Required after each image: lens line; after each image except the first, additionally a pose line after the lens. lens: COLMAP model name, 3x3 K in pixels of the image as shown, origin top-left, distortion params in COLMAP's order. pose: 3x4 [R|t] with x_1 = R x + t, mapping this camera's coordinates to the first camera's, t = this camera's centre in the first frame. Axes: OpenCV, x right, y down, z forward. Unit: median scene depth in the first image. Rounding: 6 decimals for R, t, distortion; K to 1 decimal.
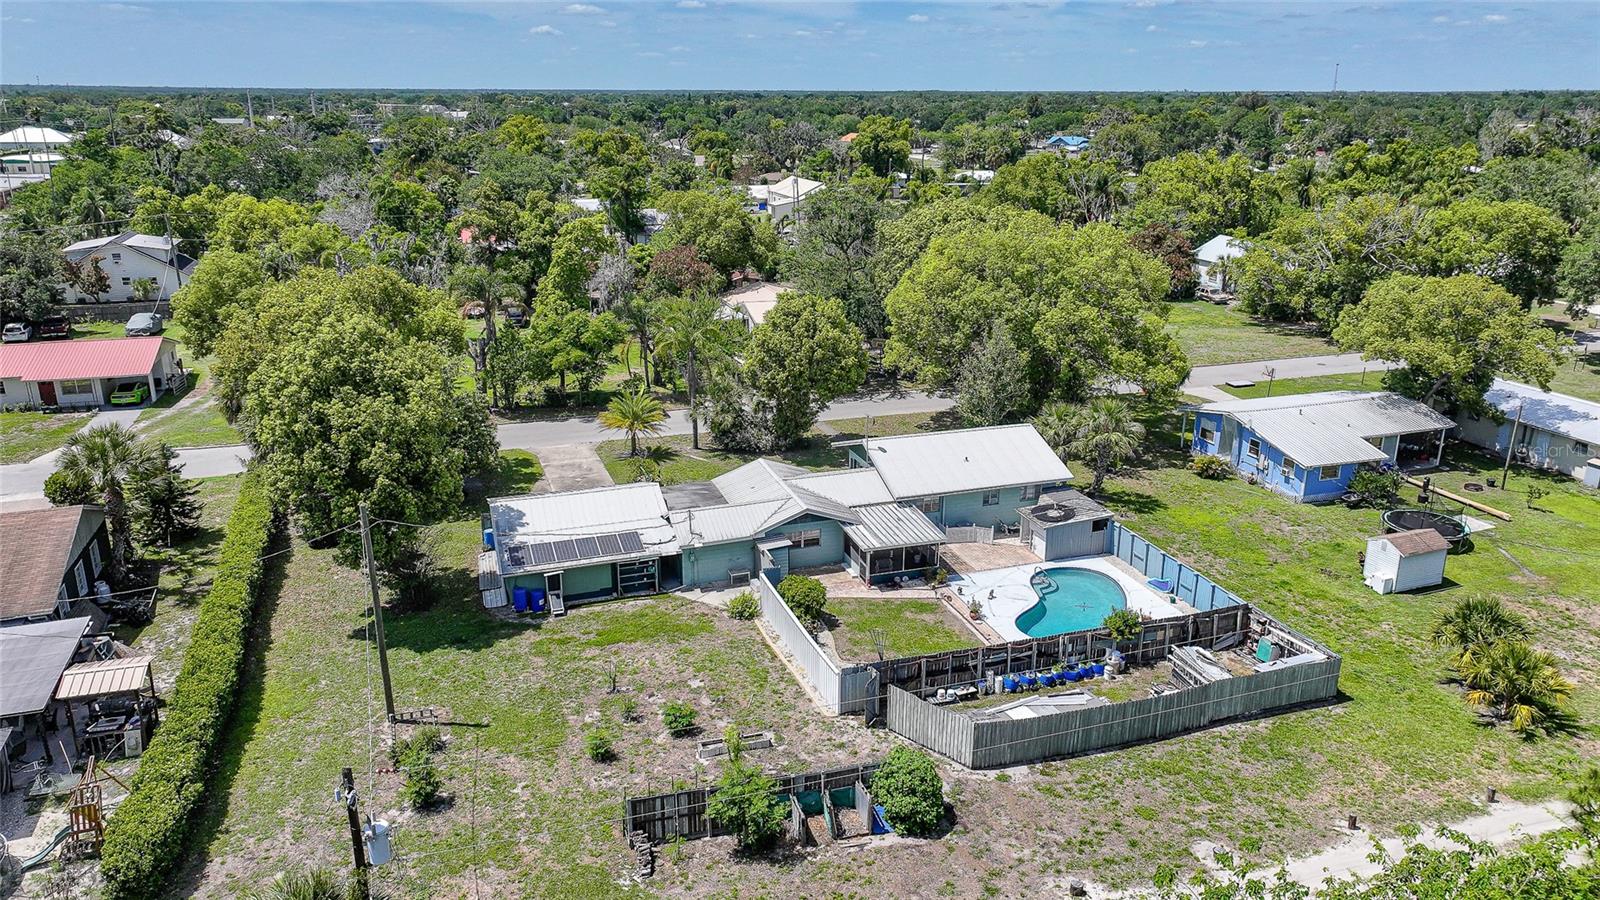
lens RADIAL K [[1118.4, 0, 807.7], [0, 1118.4, 448.2], [0, 0, 1]] dist [-0.007364, 0.017710]
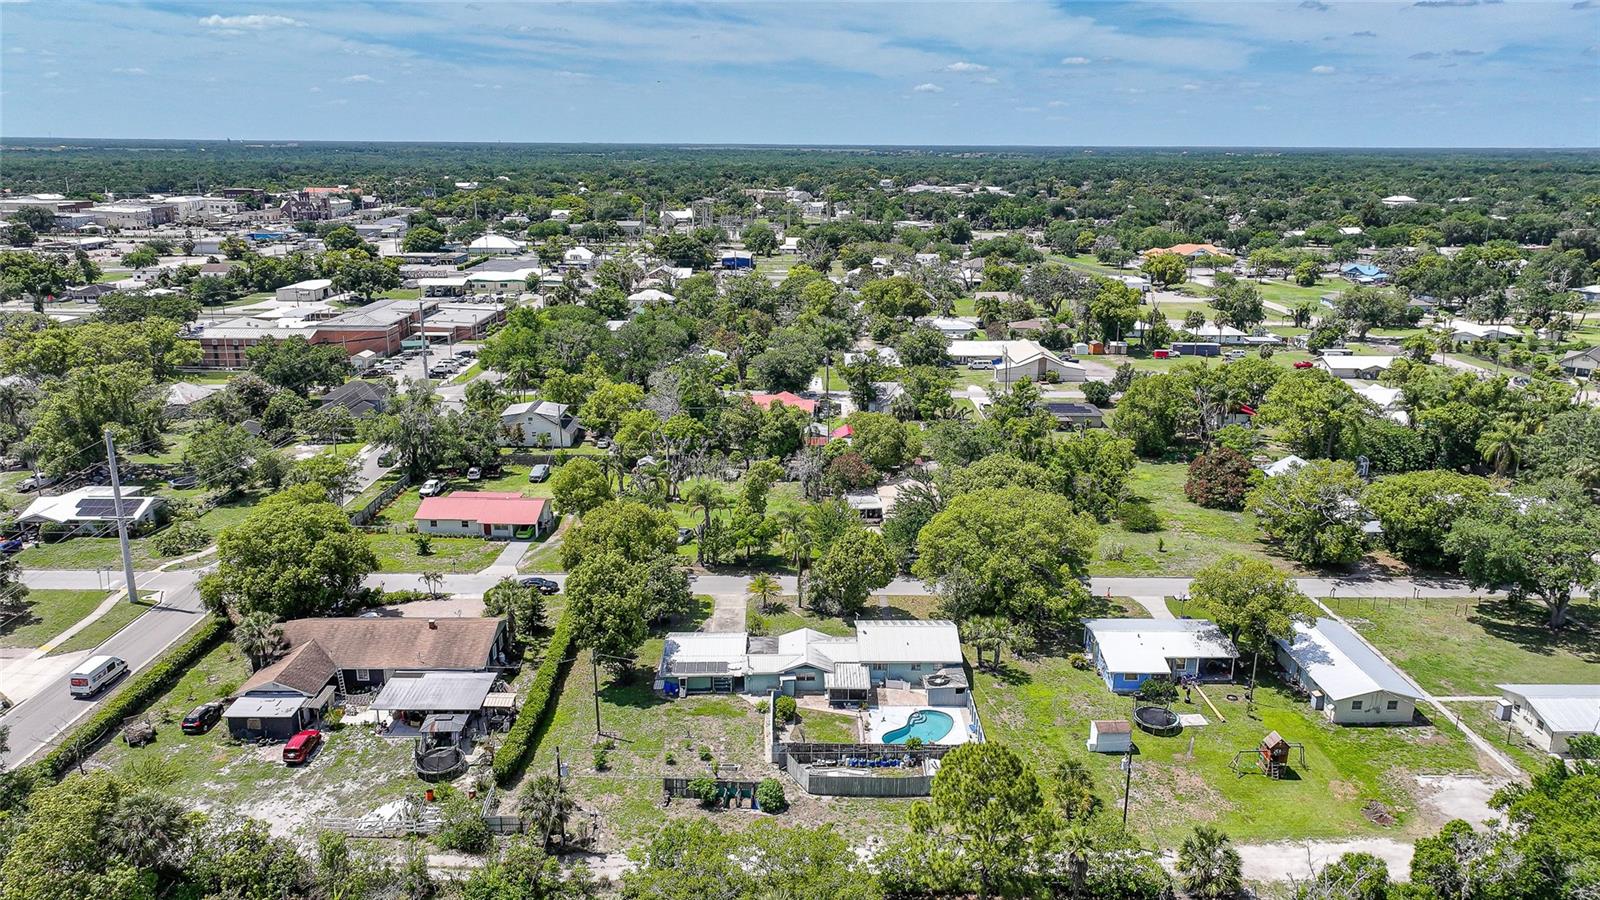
lens RADIAL K [[1116.2, 0, 807.1], [0, 1116.2, 452.8], [0, 0, 1]] dist [0.001352, -0.000077]
pose [[0.949543, 0.085256, -0.301828, 0.587262], [-0.097257, 0.994947, -0.024928, -0.277599], [0.298178, 0.053025, 0.953036, -0.965787]]
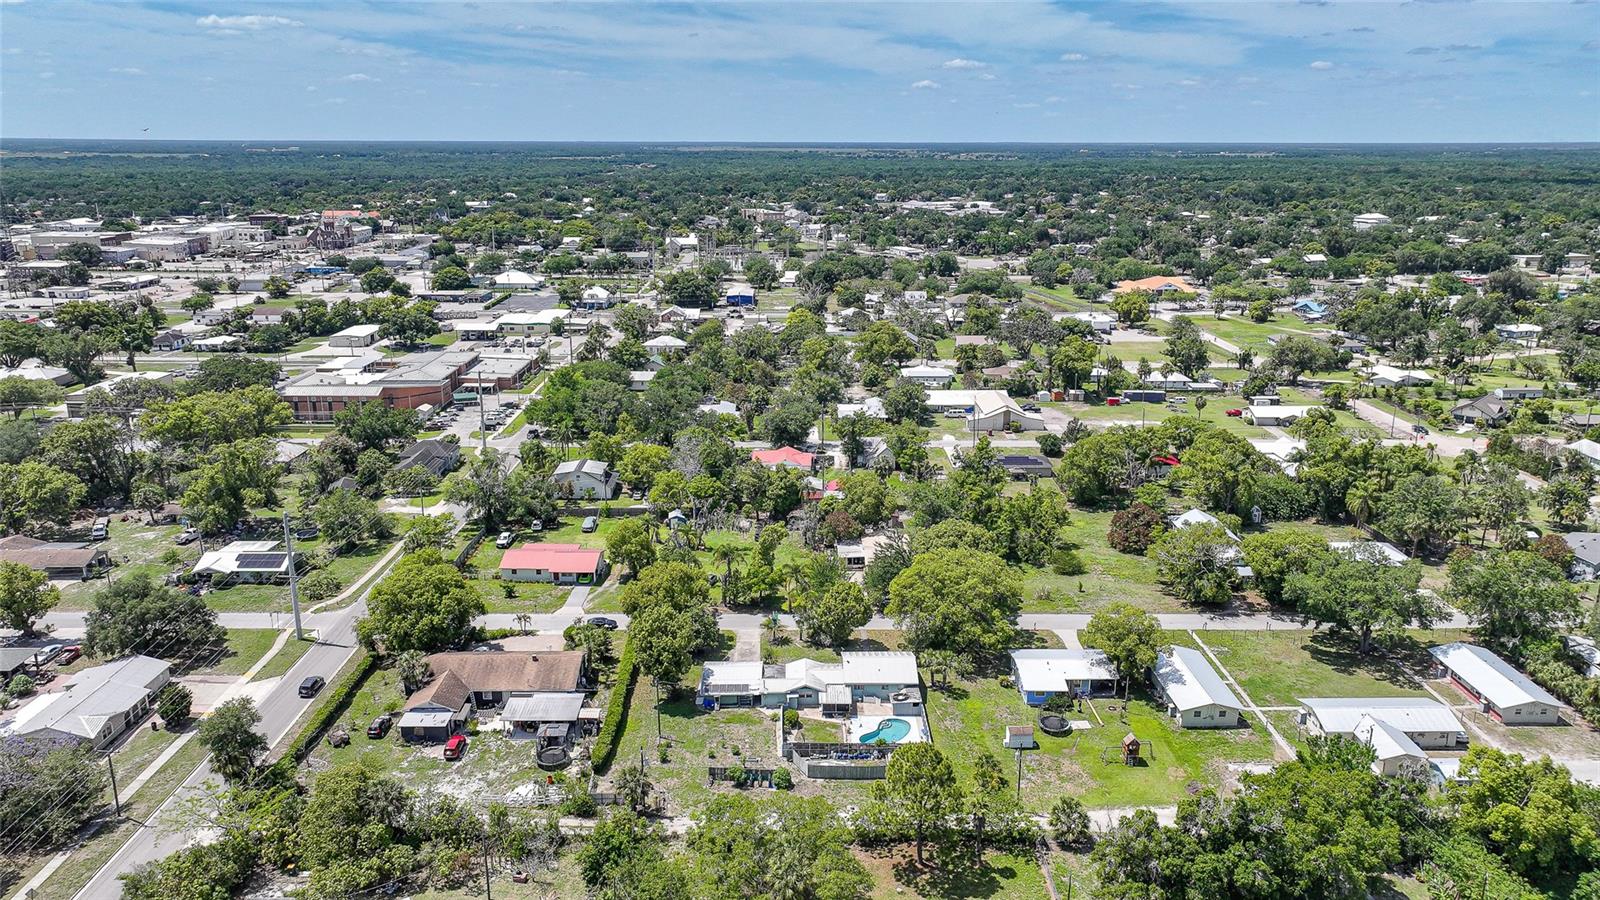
lens RADIAL K [[1116.2, 0, 807.1], [0, 1116.2, 452.8], [0, 0, 1]] dist [0.001352, -0.000077]
pose [[0.950261, 0.081815, -0.300518, 0.812185], [-0.092649, 0.995457, -0.021956, -0.473203], [0.297356, 0.048706, 0.953523, -1.741177]]
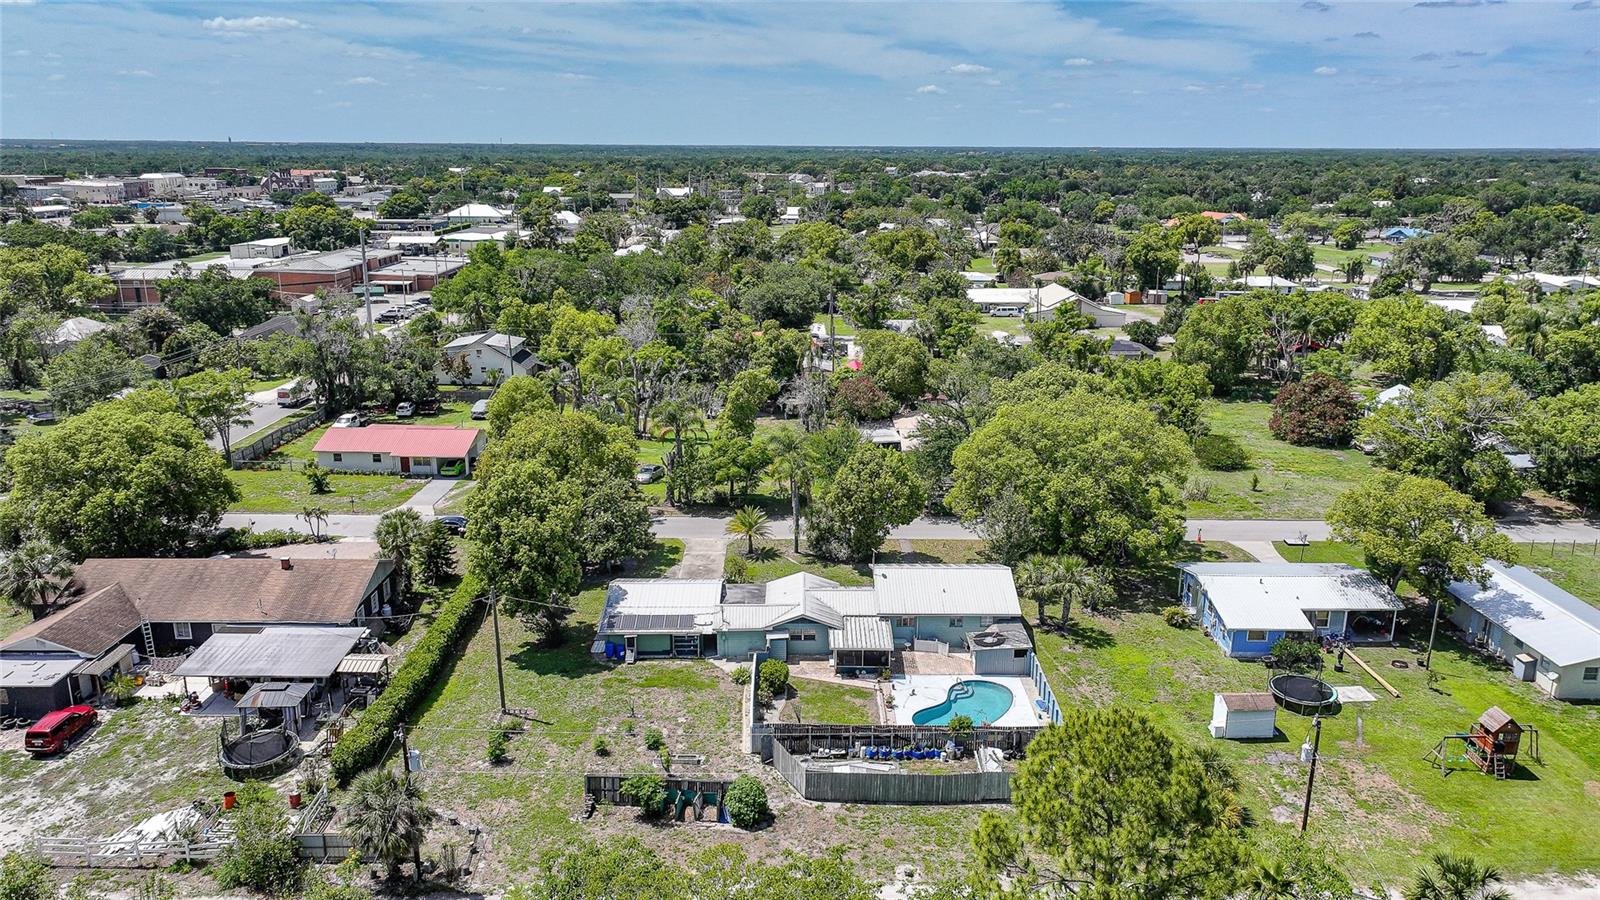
lens RADIAL K [[1118.4, 0, 807.7], [0, 1118.4, 448.2], [0, 0, 1]] dist [-0.007364, 0.017710]
pose [[0.948786, 0.083708, -0.304627, 0.432961], [-0.097657, 0.994743, -0.030818, -0.117291], [0.300446, 0.058988, 0.951973, -0.396443]]
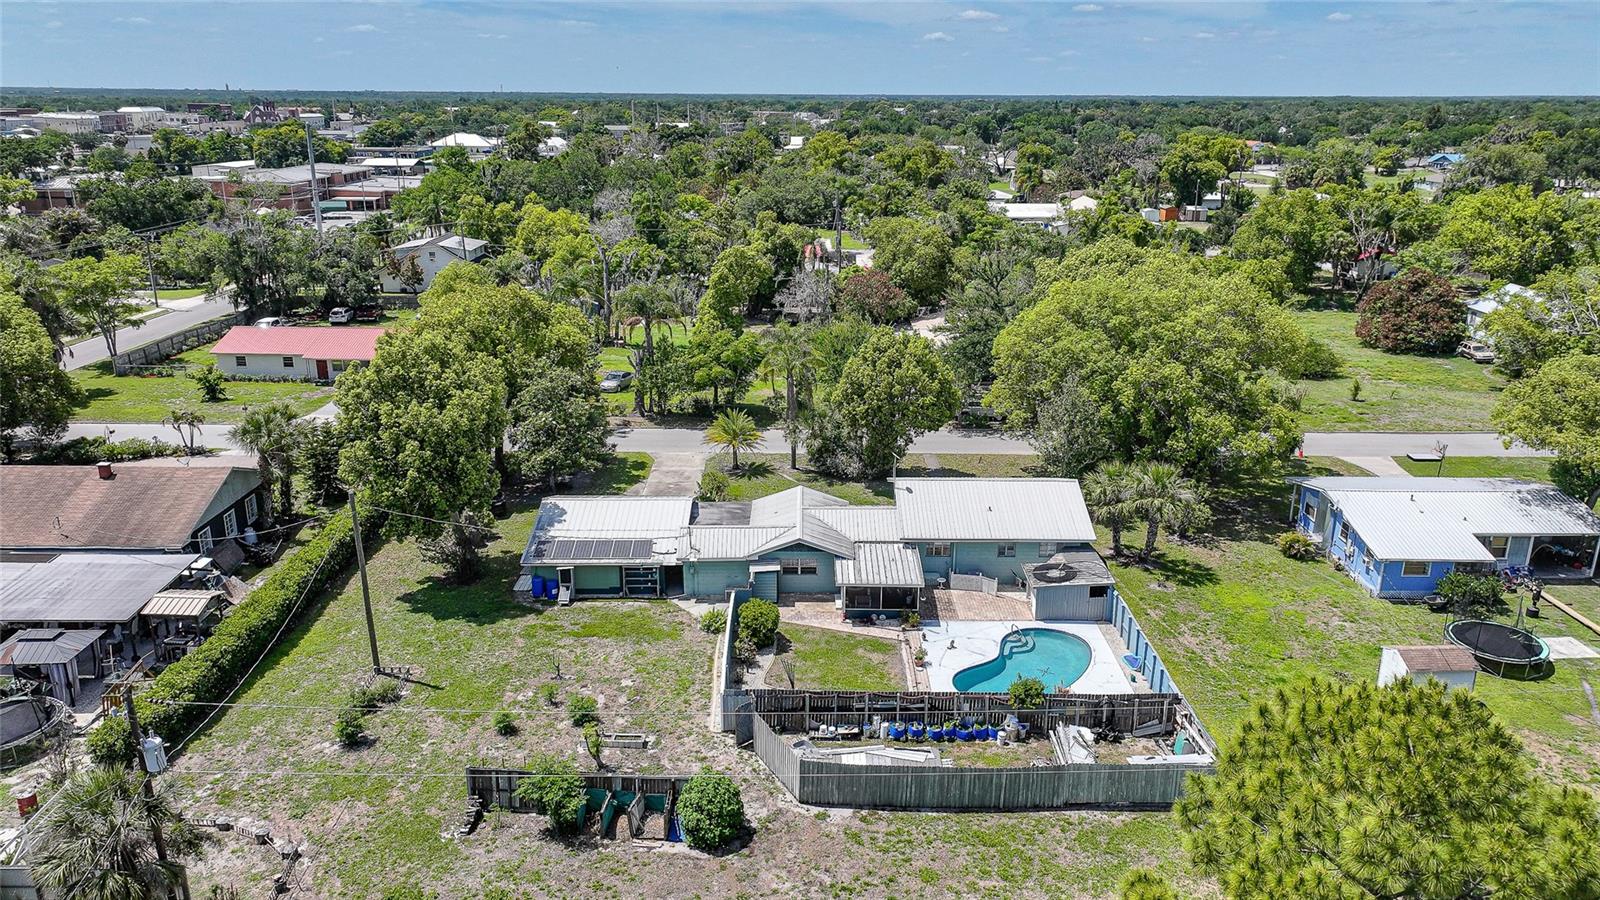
lens RADIAL K [[1118.4, 0, 807.7], [0, 1118.4, 448.2], [0, 0, 1]] dist [-0.007364, 0.017710]
pose [[0.947291, 0.097373, -0.305218, 0.325635], [-0.098612, 0.995061, 0.011393, -0.044636], [0.304820, 0.019306, 0.952214, -0.012395]]
